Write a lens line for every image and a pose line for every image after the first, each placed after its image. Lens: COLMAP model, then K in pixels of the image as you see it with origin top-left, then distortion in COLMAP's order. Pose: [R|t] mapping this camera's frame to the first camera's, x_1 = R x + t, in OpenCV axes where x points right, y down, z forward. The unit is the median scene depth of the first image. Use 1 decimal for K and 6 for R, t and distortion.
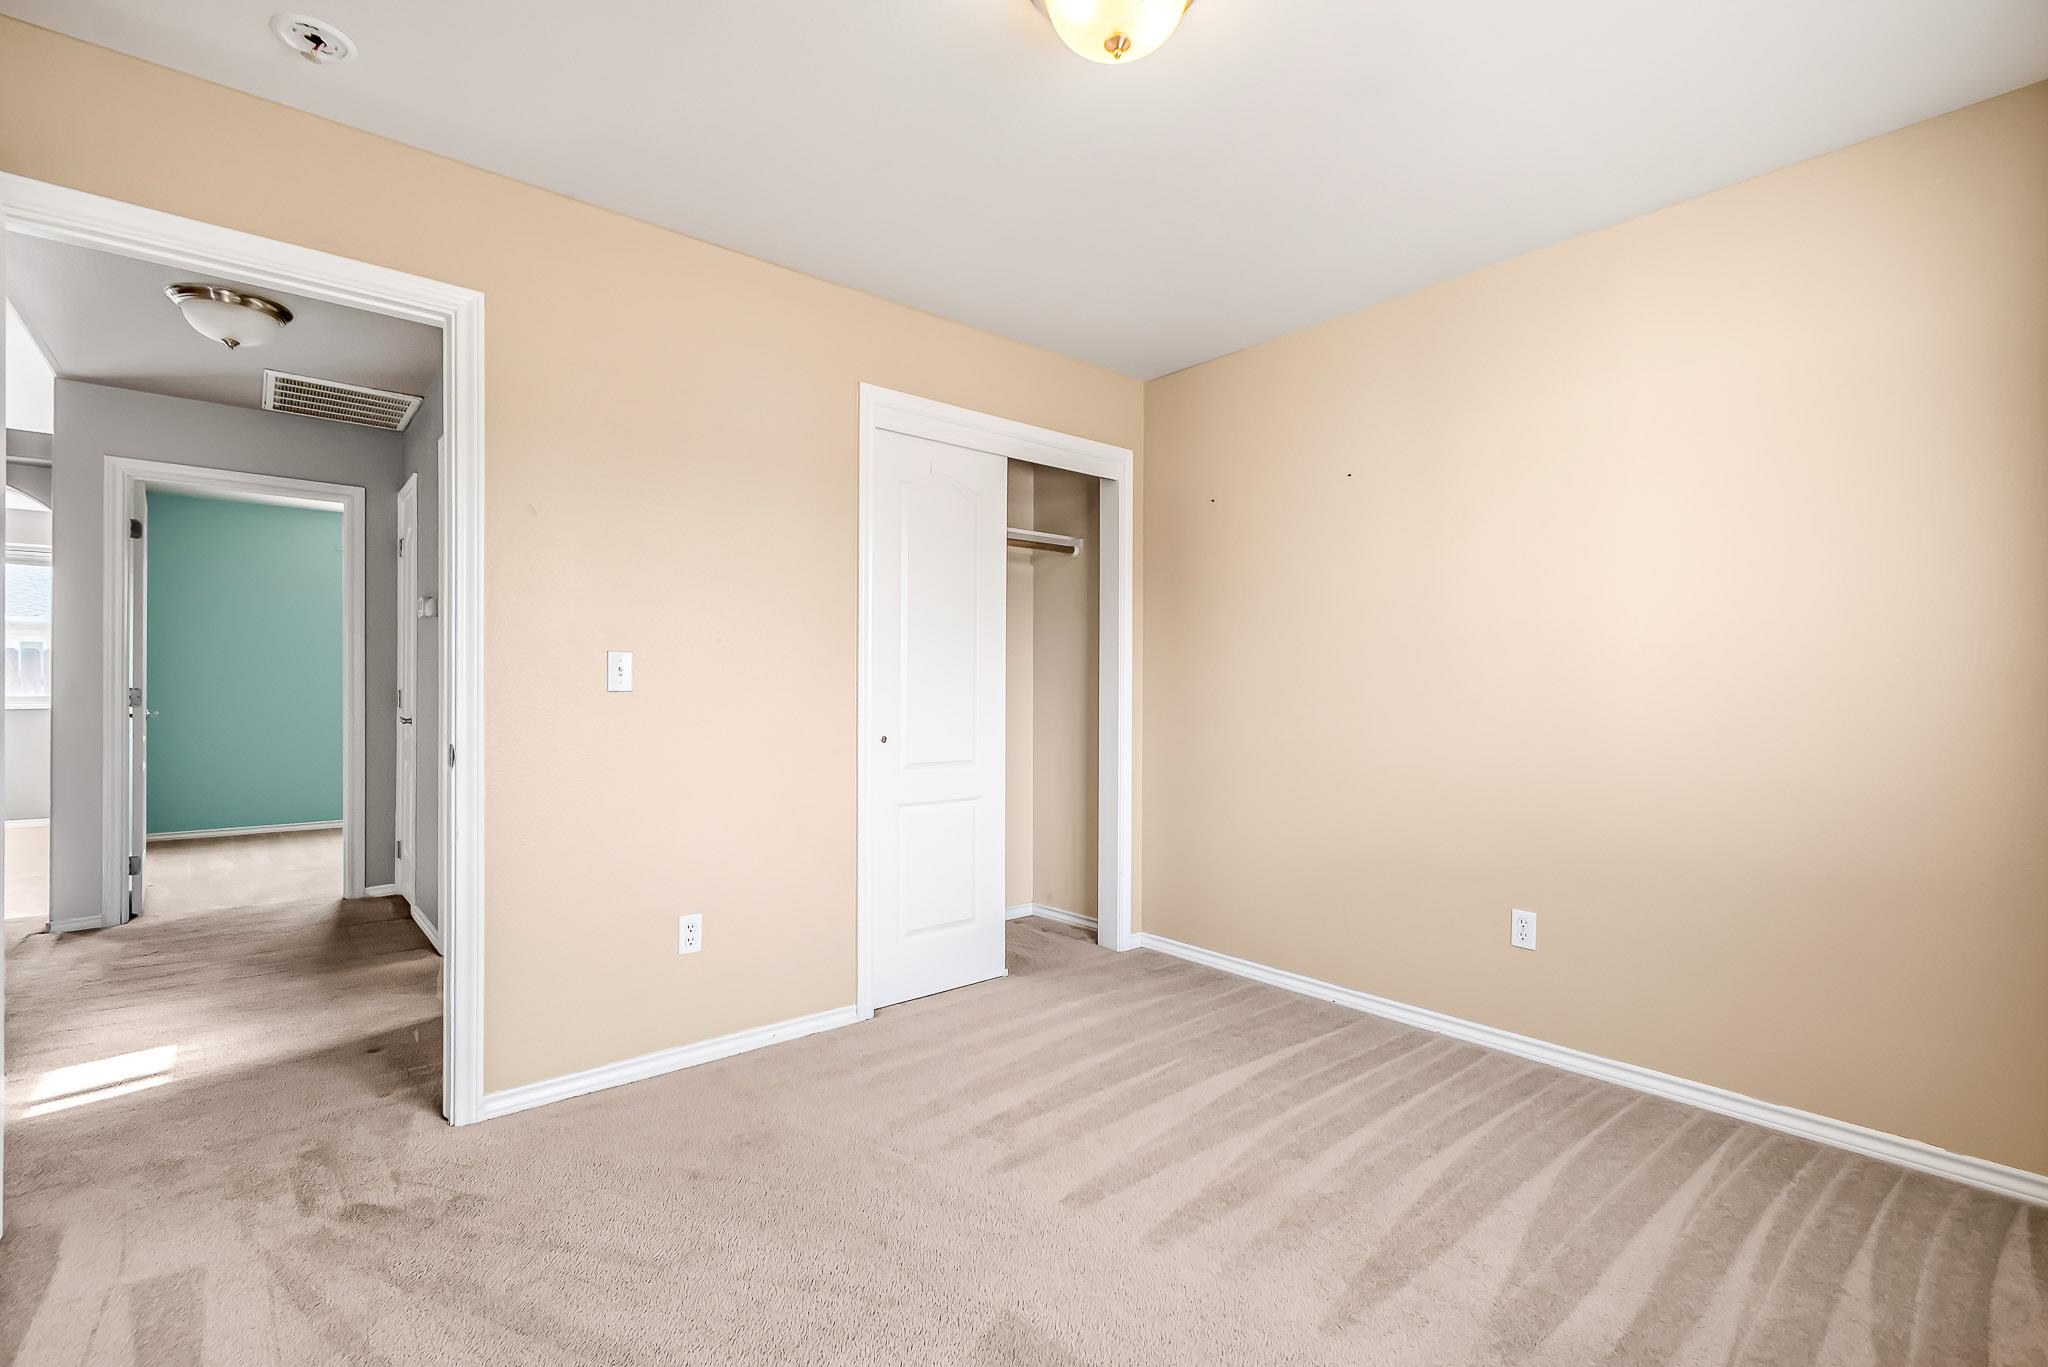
lens RADIAL K [[921.3, 0, 1022.7], [0, 921.3, 693.7], [0, 0, 1]] dist [0.002570, -0.000040]
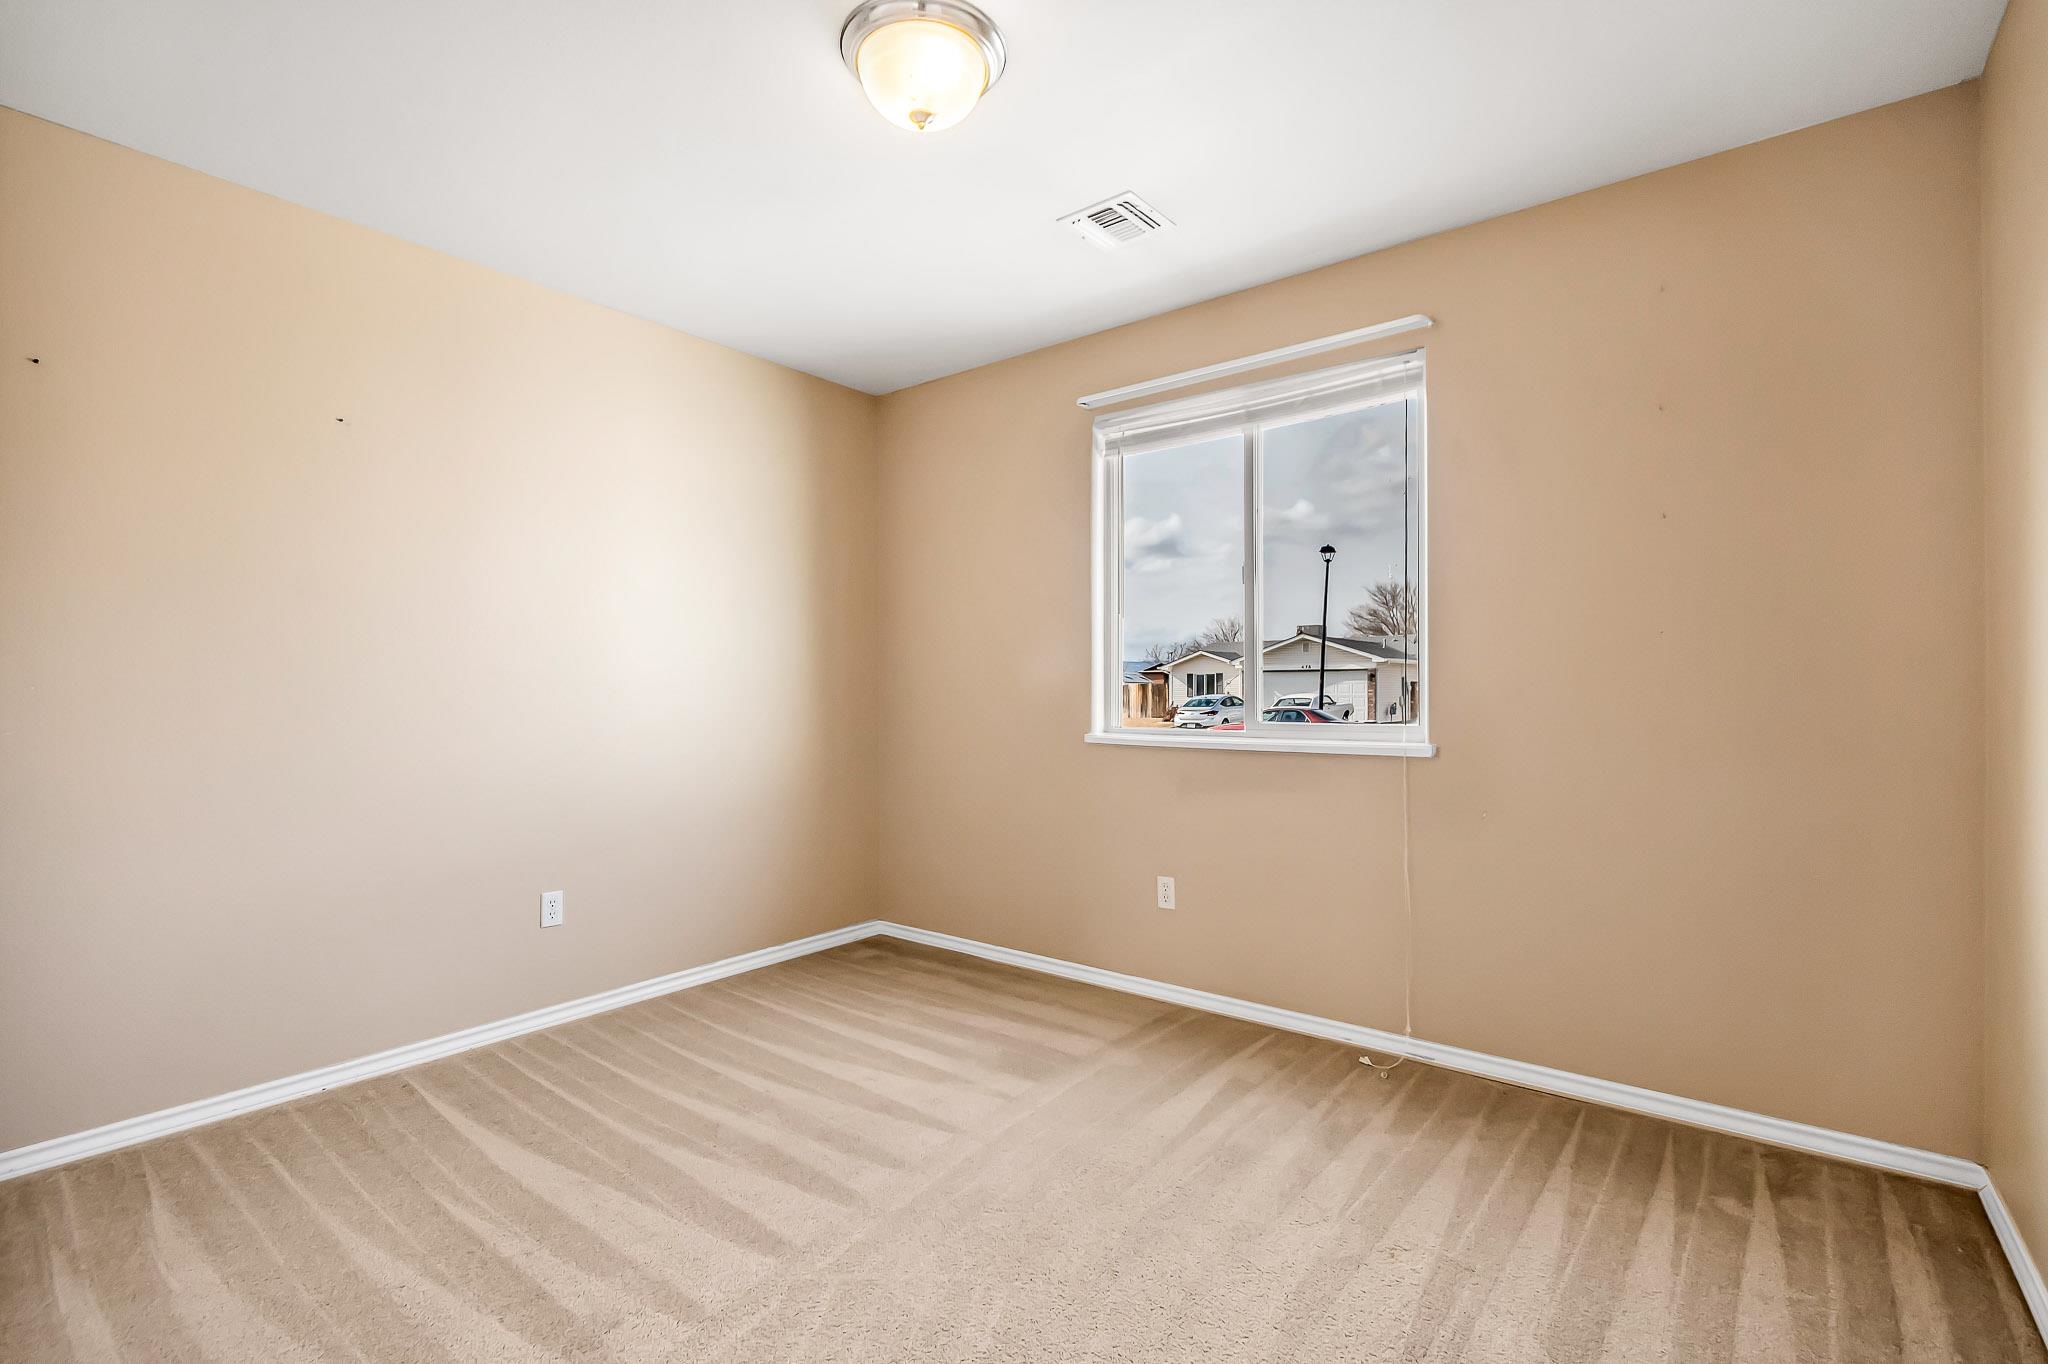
lens RADIAL K [[921.3, 0, 1022.7], [0, 921.3, 692.2], [0, 0, 1]] dist [0.002570, -0.000040]
pose [[-0.195837, -0.007619, 0.980607, -0.729088], [0.003241, 0.999959, 0.008416, -0.008876], [-0.980631, 0.004826, -0.195805, 0.770468]]
